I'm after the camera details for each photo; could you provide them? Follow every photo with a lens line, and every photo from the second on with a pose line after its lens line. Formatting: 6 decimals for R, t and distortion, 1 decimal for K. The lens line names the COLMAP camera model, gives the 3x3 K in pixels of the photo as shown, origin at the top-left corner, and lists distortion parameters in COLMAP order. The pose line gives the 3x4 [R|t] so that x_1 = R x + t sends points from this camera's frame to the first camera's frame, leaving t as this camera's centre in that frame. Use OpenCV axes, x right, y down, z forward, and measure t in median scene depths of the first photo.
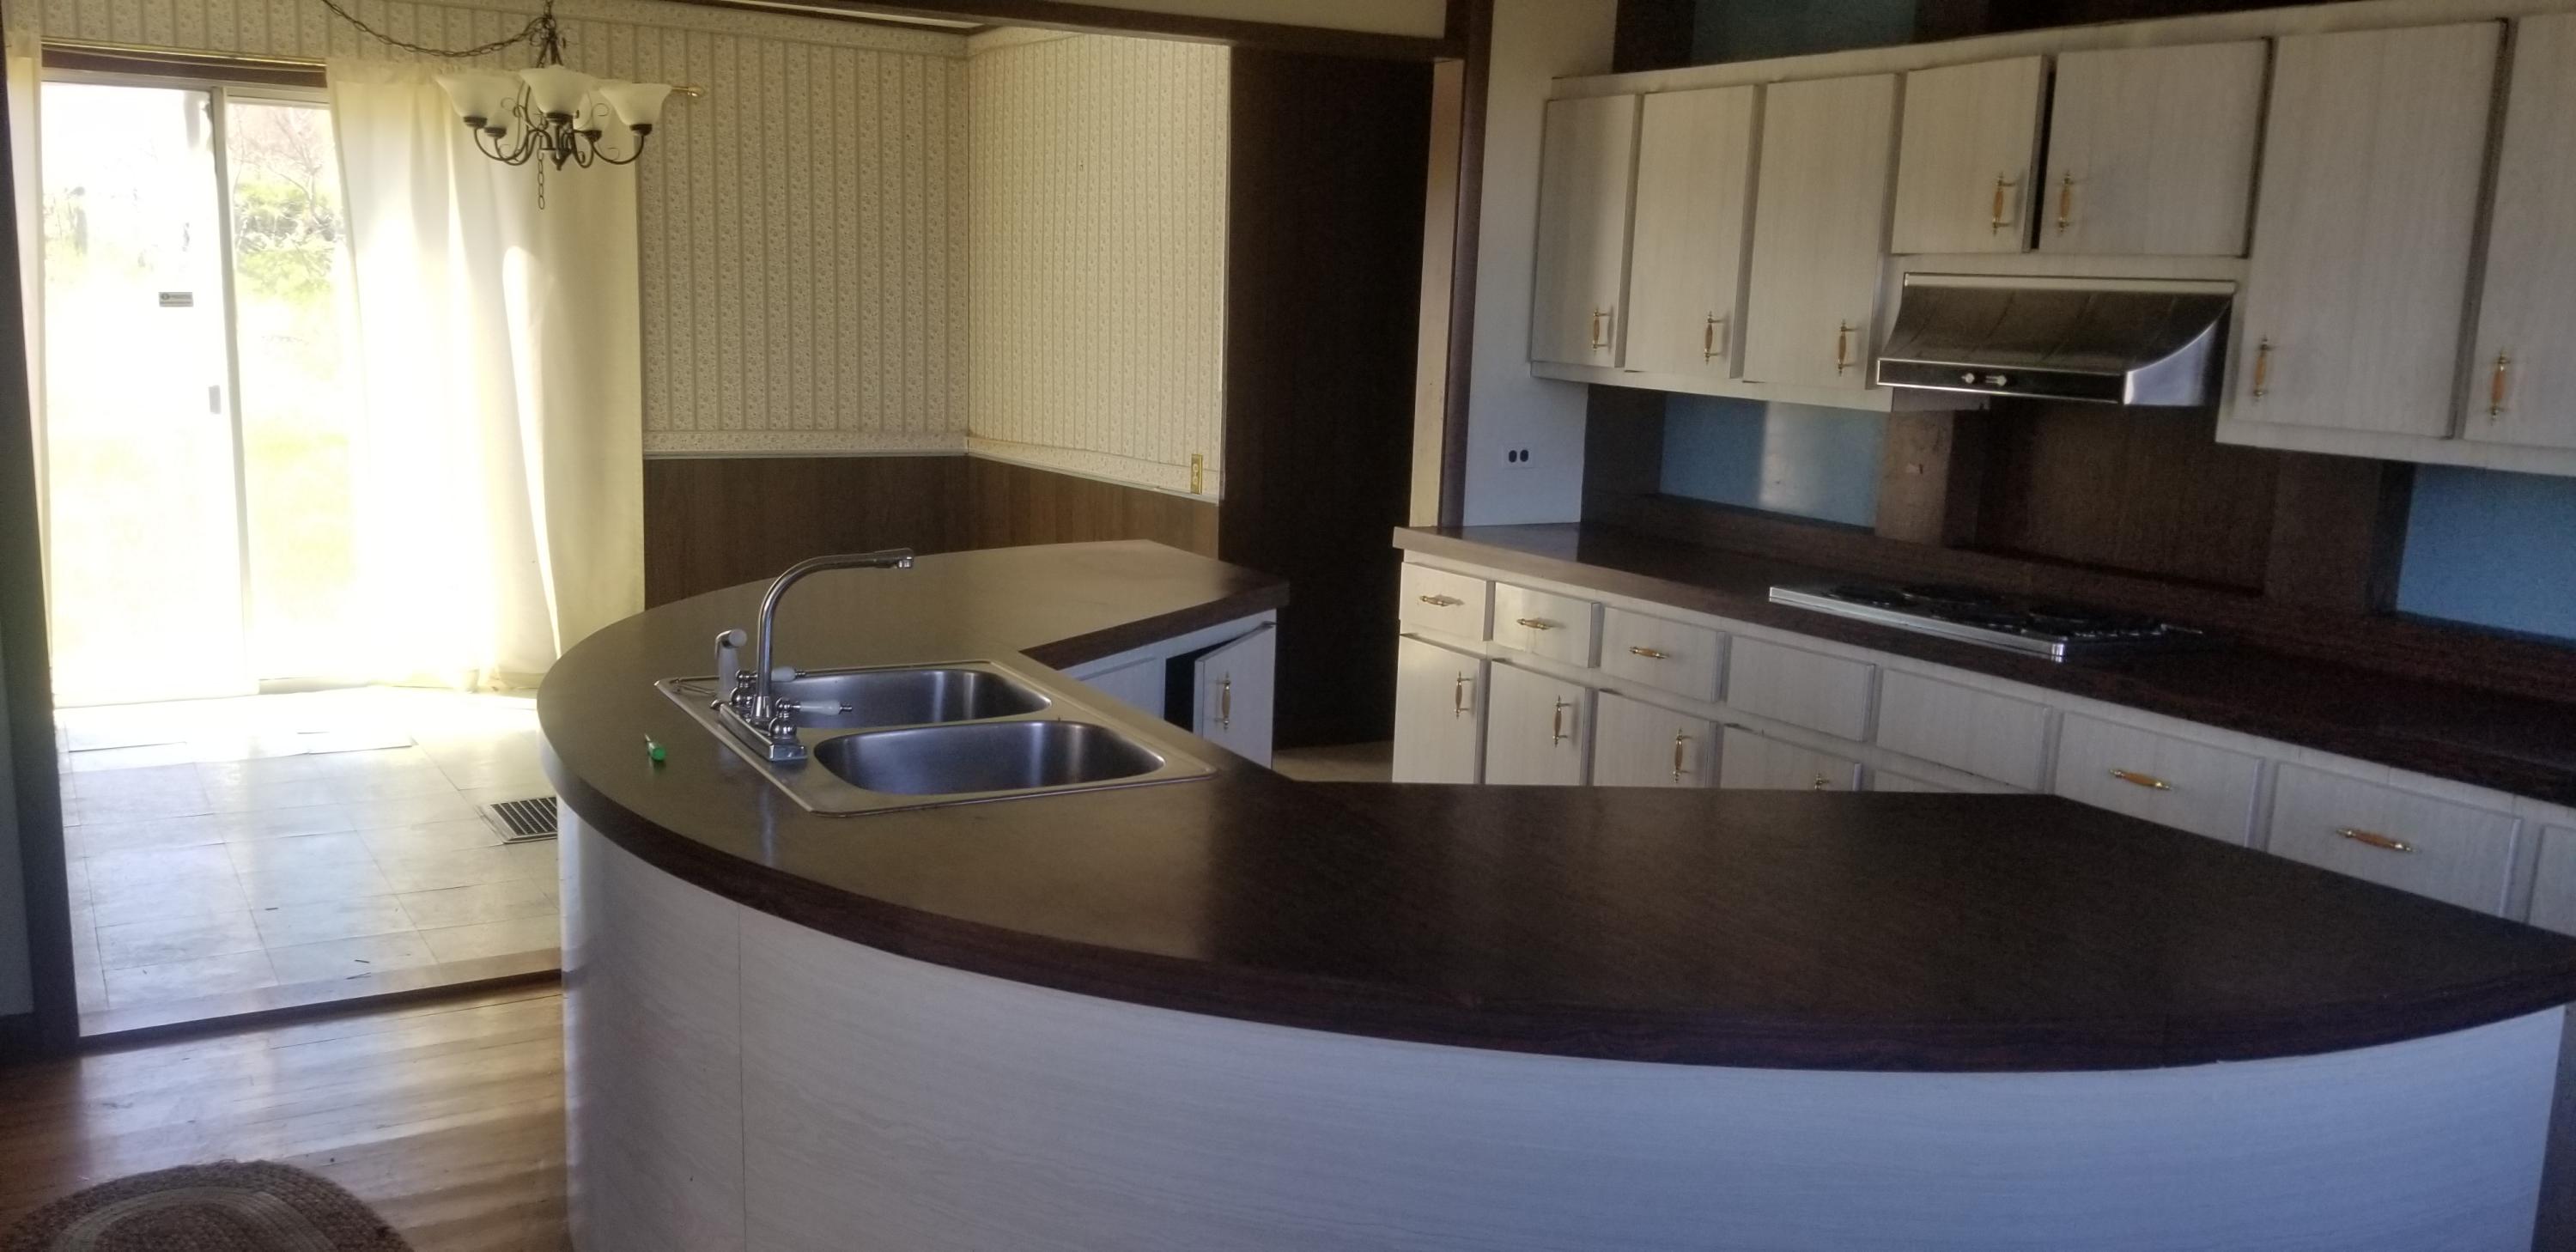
lens RADIAL K [[2000.8, 0, 1317.2], [0, 2000.8, 627.7], [0, 0, 1]] dist [0.039498, -0.093735]
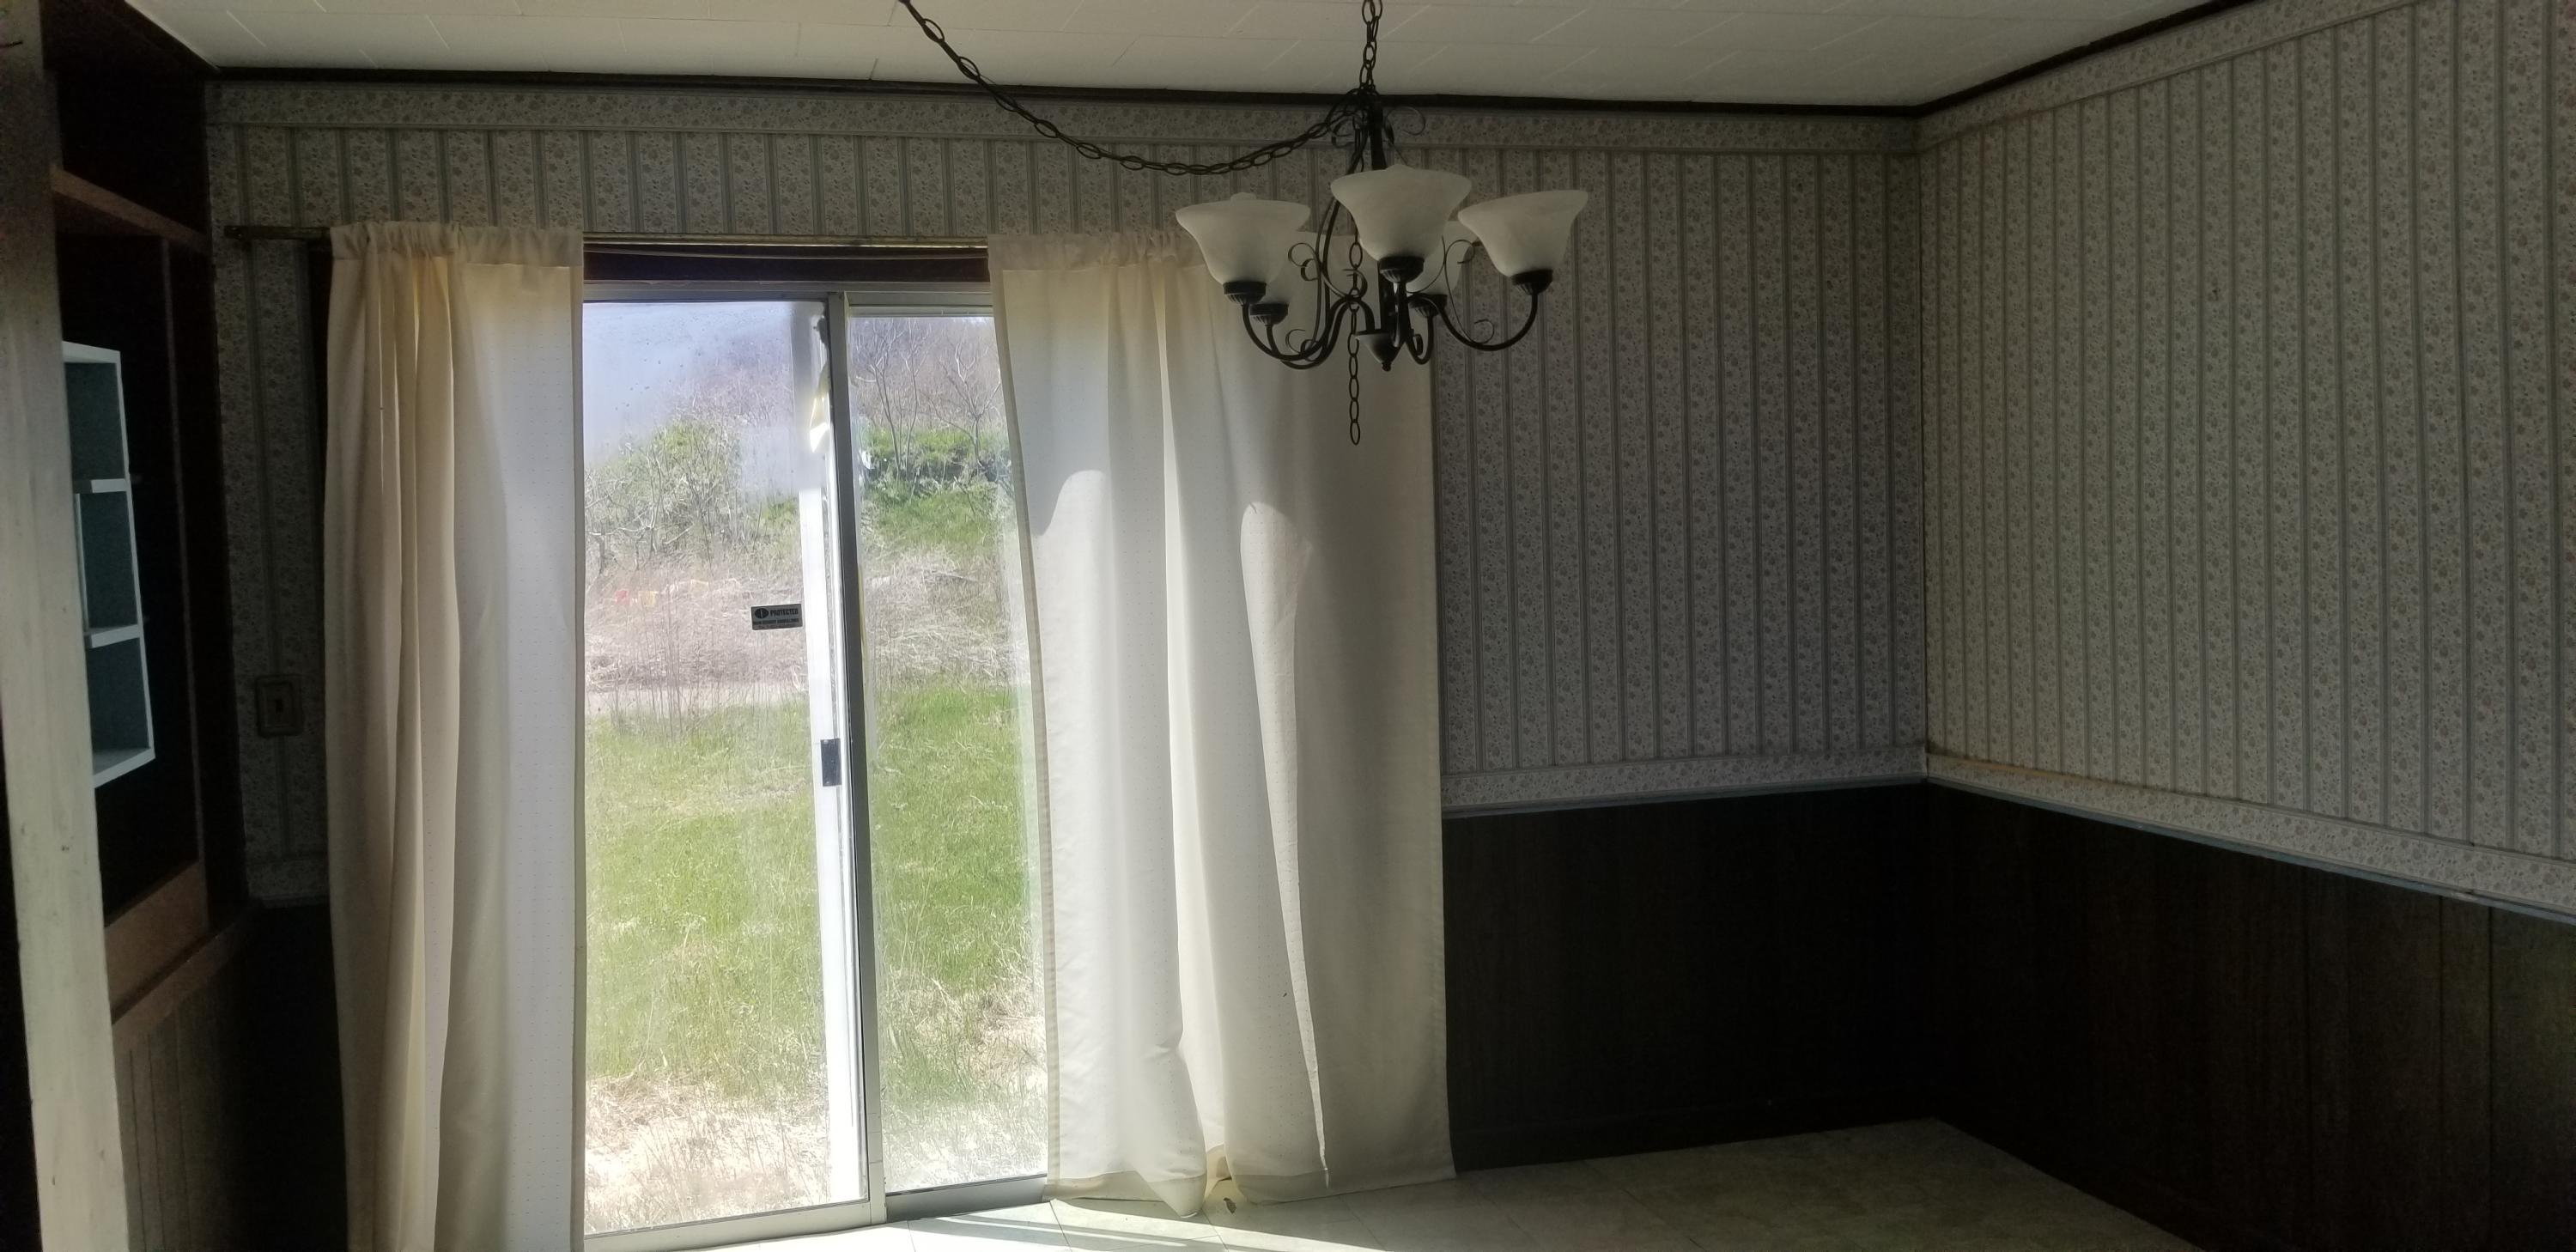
lens RADIAL K [[2044.9, 0, 1283.3], [0, 2044.9, 573.0], [0, 0, 1]] dist [0.091056, -0.164567]
pose [[0.950423, -0.051668, -0.306639, -0.205718], [0.013677, 0.992091, -0.124772, -0.091857], [0.310660, 0.114393, 0.943613, 0.417087]]
